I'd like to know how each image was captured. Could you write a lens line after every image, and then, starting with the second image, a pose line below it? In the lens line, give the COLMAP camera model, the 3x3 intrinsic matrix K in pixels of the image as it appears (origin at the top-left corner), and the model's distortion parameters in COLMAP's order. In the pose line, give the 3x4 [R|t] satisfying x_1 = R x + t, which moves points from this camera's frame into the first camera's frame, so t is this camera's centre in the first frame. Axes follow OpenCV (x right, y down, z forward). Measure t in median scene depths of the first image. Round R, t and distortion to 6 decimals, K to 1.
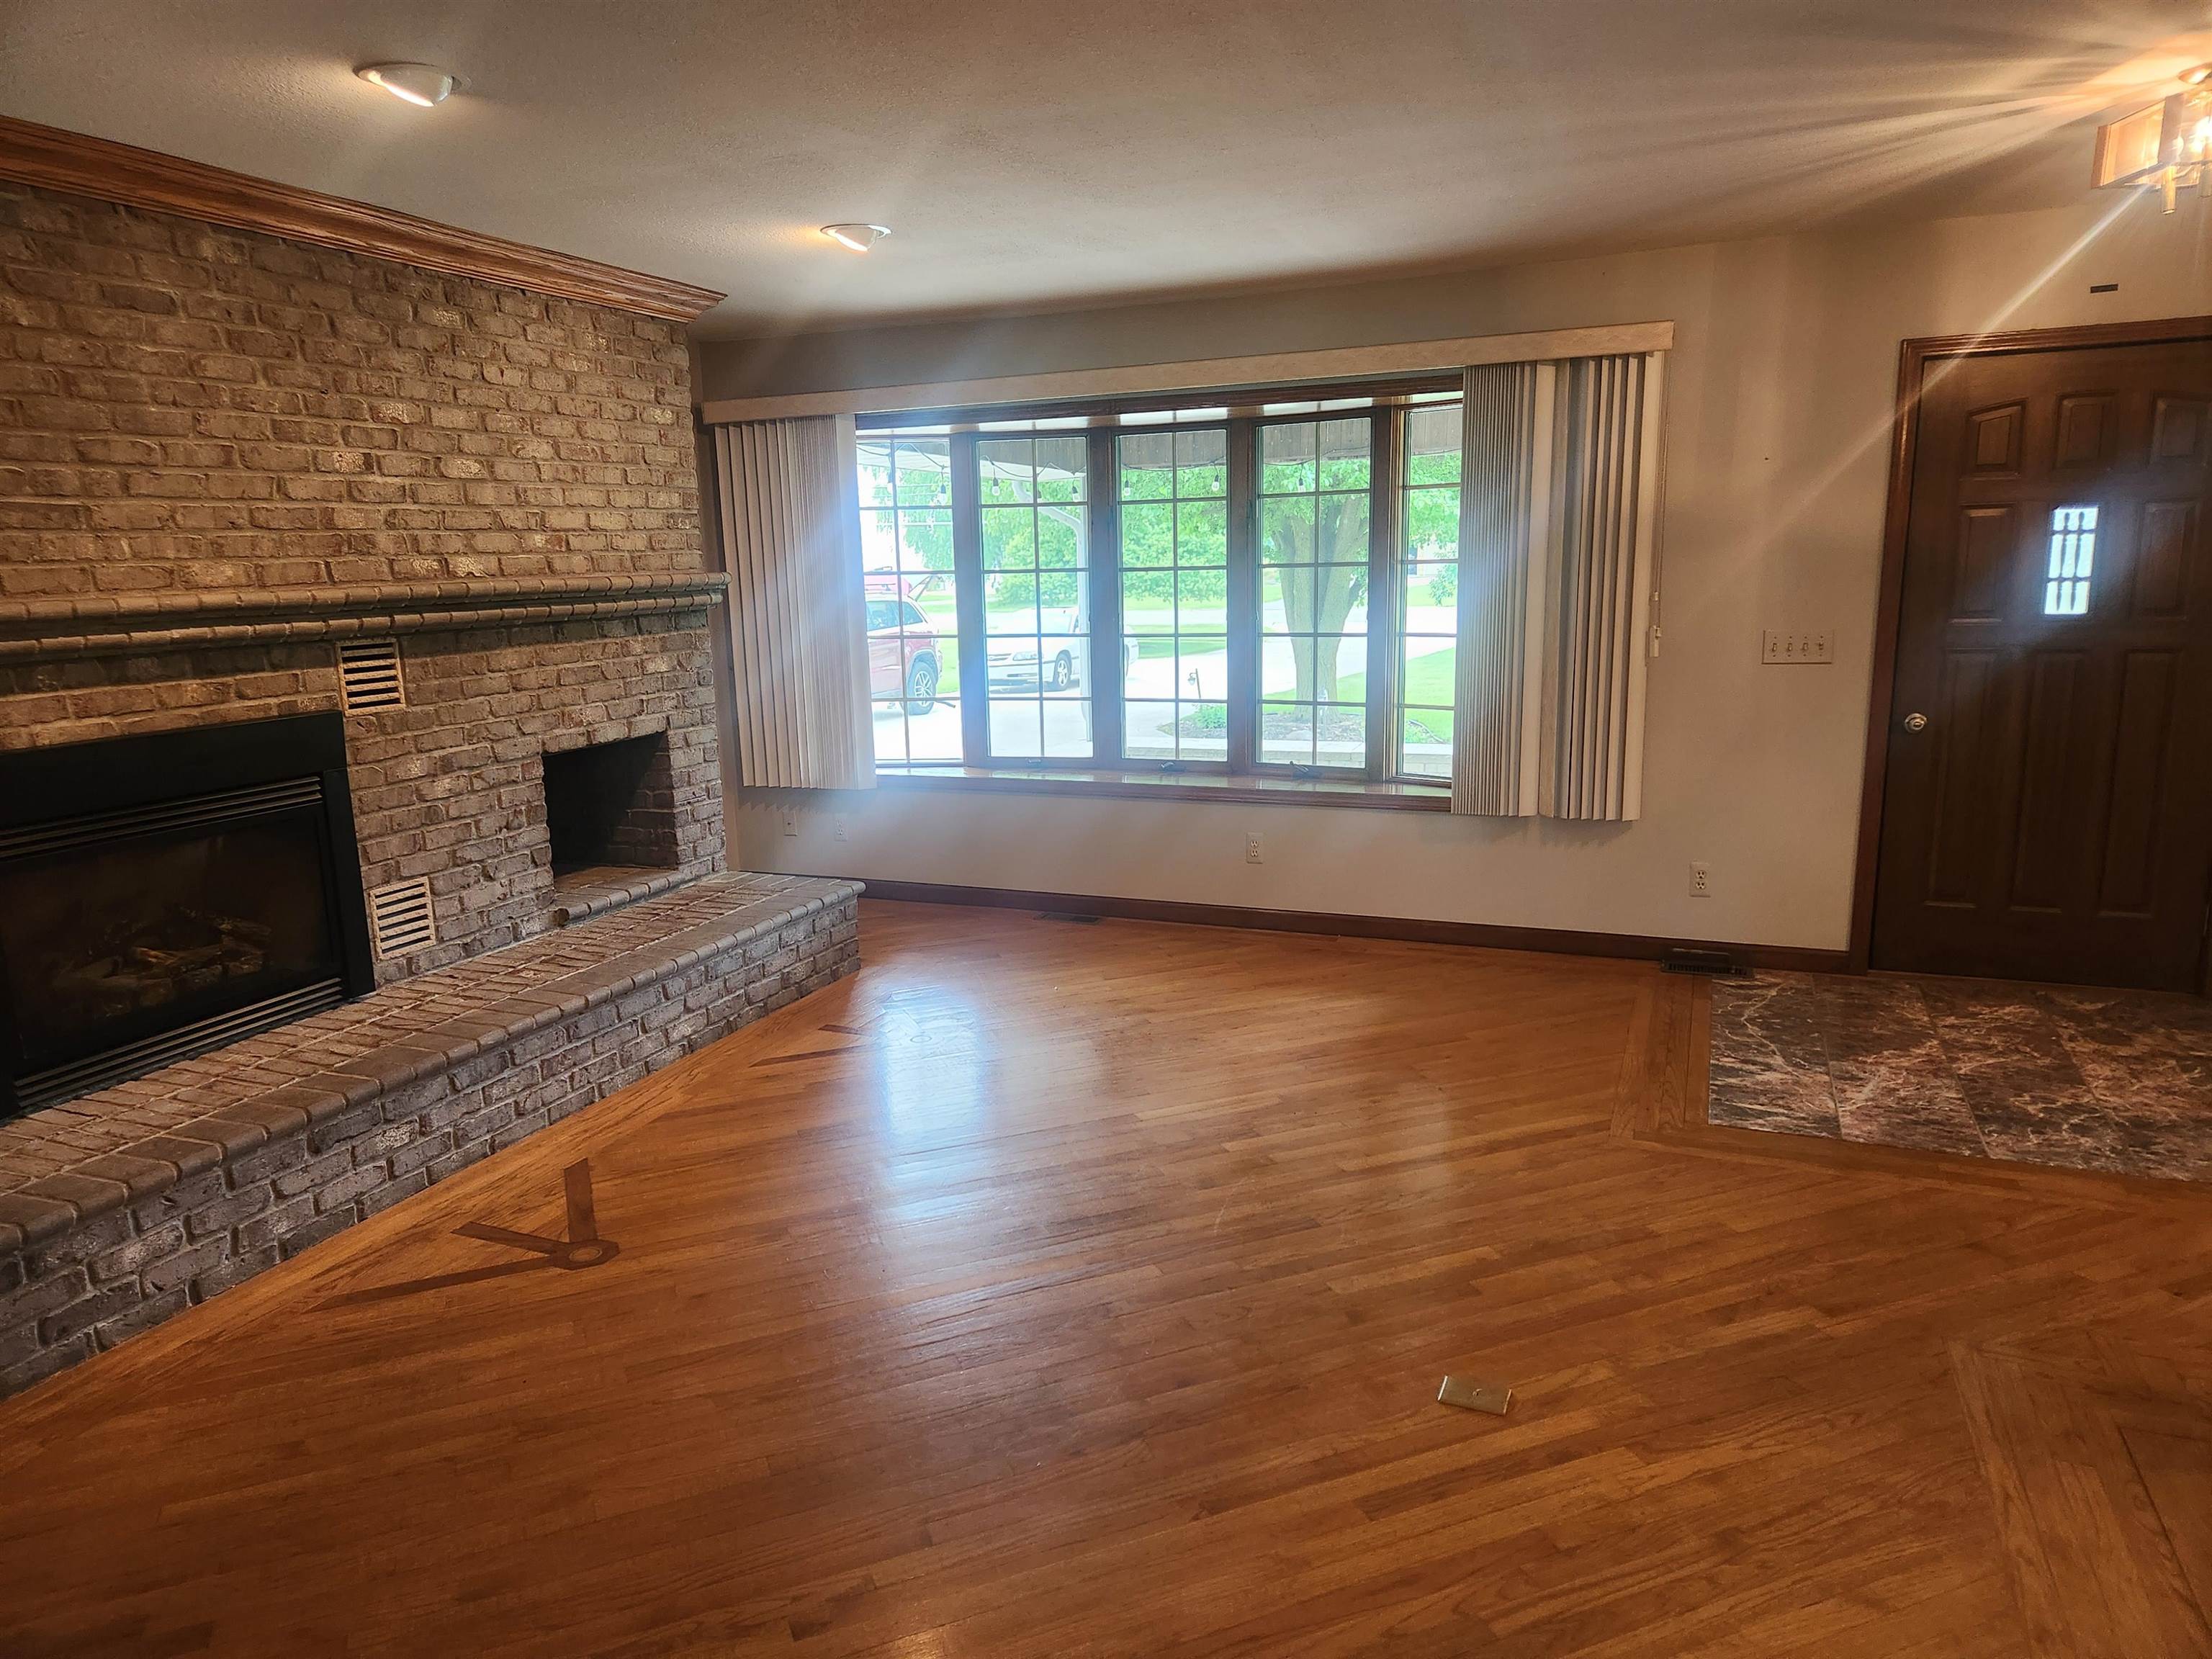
lens RADIAL K [[1477.3, 0, 1097.2], [0, 1477.3, 840.5], [0, 0, 1]] dist [0.076011, -0.059098]
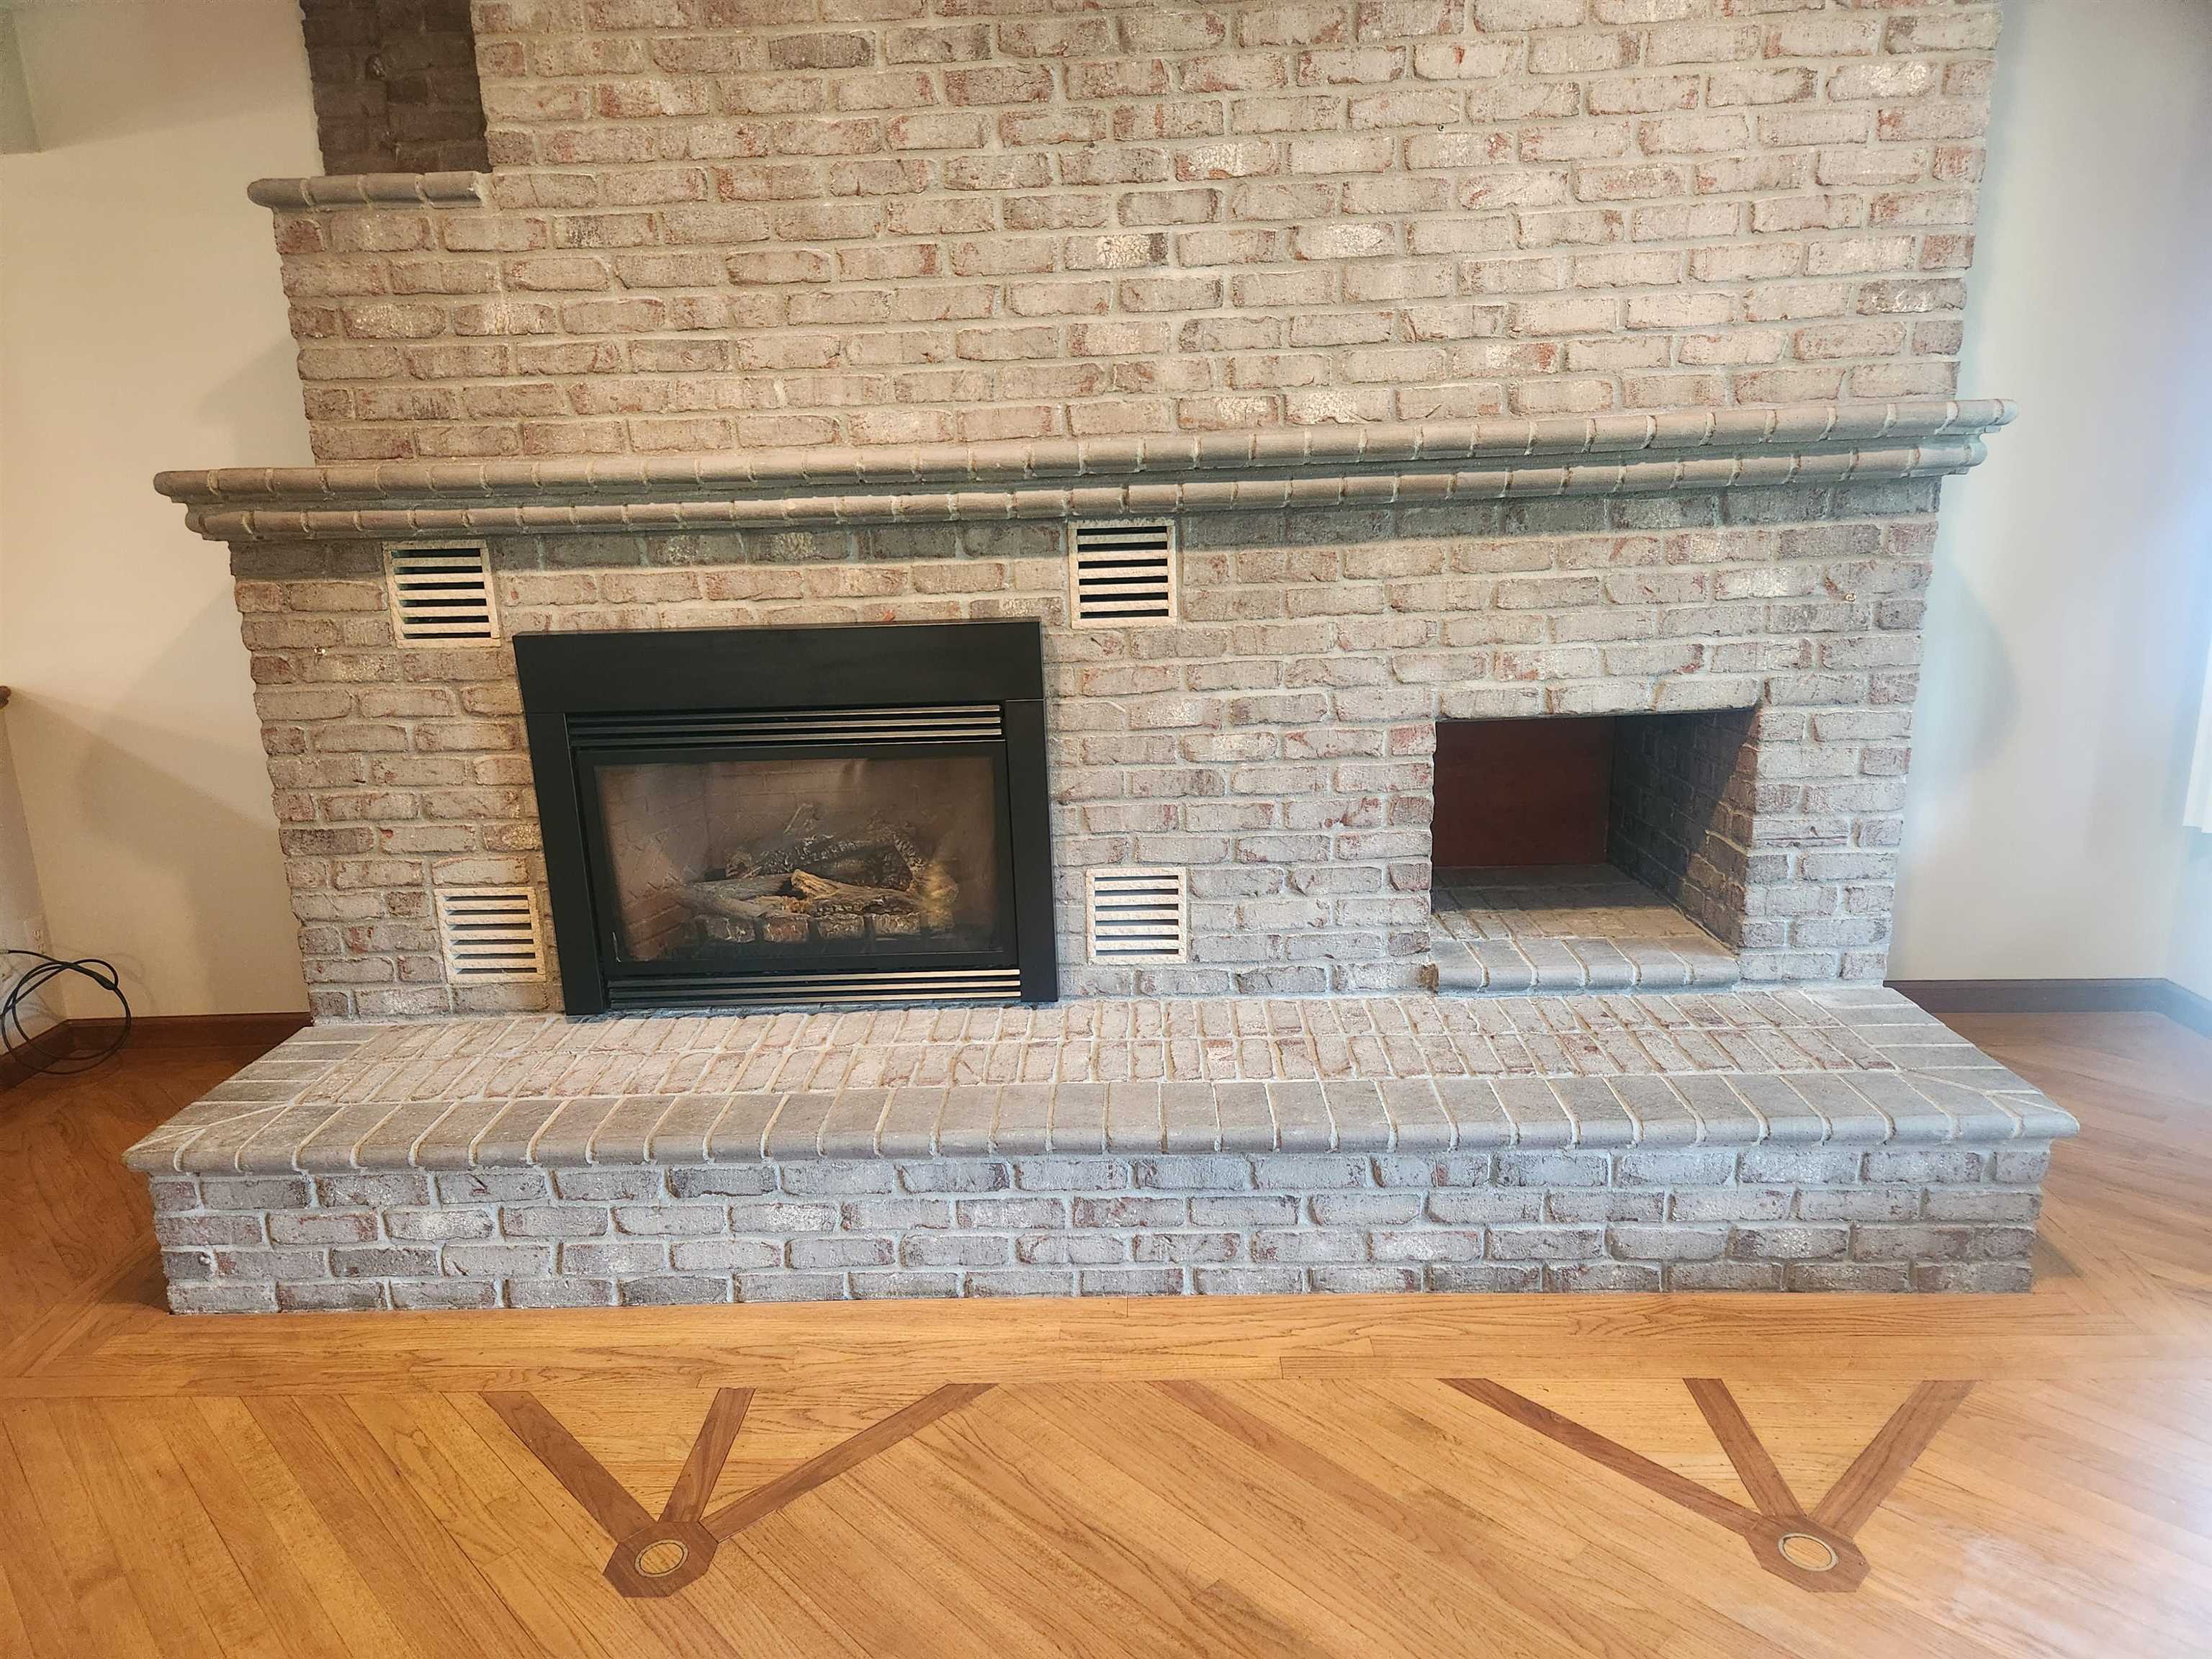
lens RADIAL K [[1477.3, 0, 1097.2], [0, 1477.3, 840.5], [0, 0, 1]] dist [0.076011, -0.059098]
pose [[0.352246, 0.248859, -0.902215, 0.163139], [-0.155637, 0.966153, 0.205730, -0.129807], [0.922876, 0.067950, 0.379055, 0.738913]]
